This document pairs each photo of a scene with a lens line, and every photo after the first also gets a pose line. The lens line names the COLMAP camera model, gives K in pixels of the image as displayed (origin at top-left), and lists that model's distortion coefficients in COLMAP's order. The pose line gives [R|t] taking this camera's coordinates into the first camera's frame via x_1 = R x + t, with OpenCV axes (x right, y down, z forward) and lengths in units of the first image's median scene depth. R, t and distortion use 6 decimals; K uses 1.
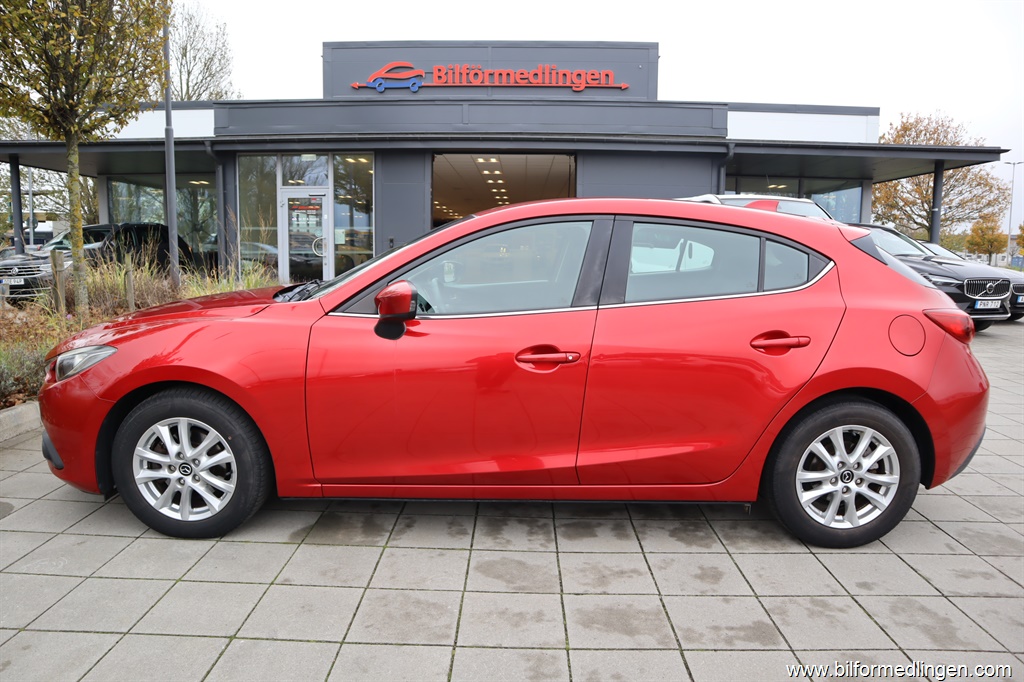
lens RADIAL K [[712.0, 0, 512.0], [0, 712.0, 341.0], [0, 0, 1]] dist [-0.128630, 0.080445]
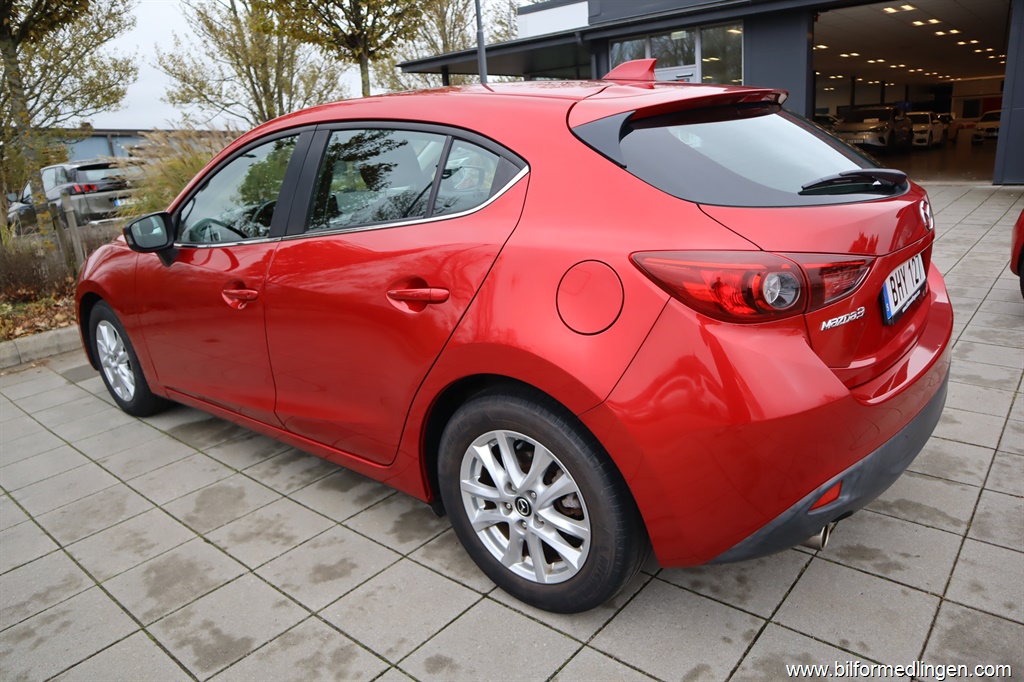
lens RADIAL K [[712.0, 0, 512.0], [0, 712.0, 341.0], [0, 0, 1]] dist [-0.128630, 0.080445]
pose [[0.766012, 0.112468, -0.632912, 0.882485], [-0.004605, 0.985511, 0.169552, -0.069771], [0.642810, -0.126964, 0.755430, 0.513341]]
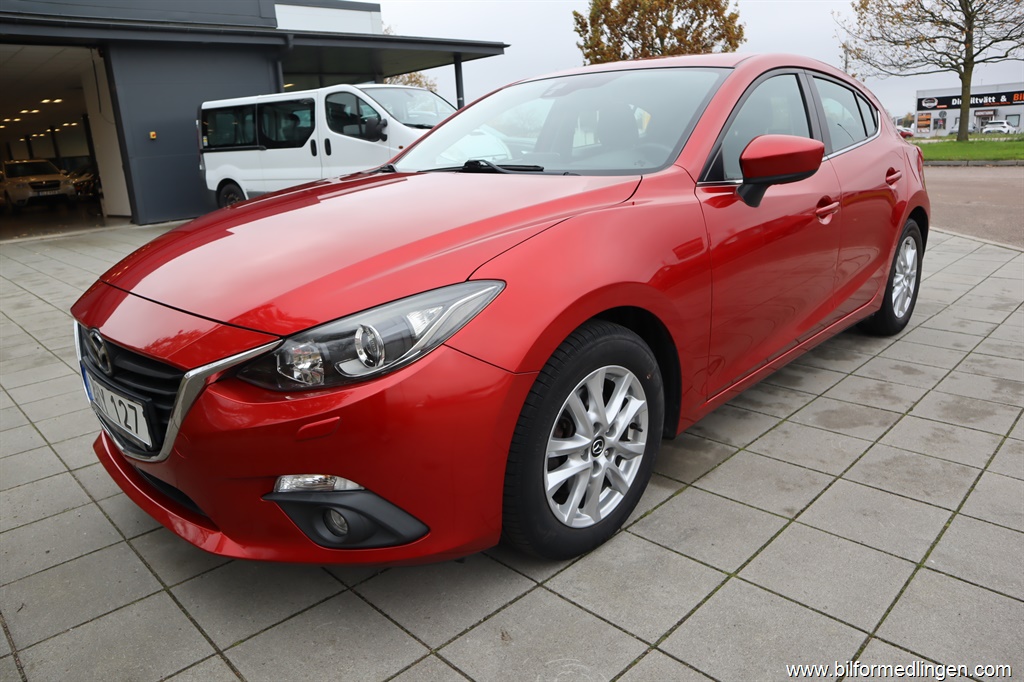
lens RADIAL K [[710.4, 0, 512.0], [0, 710.4, 341.0], [0, 0, 1]] dist [-0.135016, 0.084204]
pose [[0.699609, -0.243384, 0.671797, -0.944745], [0.157475, 0.969602, 0.187281, -0.047626], [-0.696957, -0.025233, 0.716669, 0.583388]]
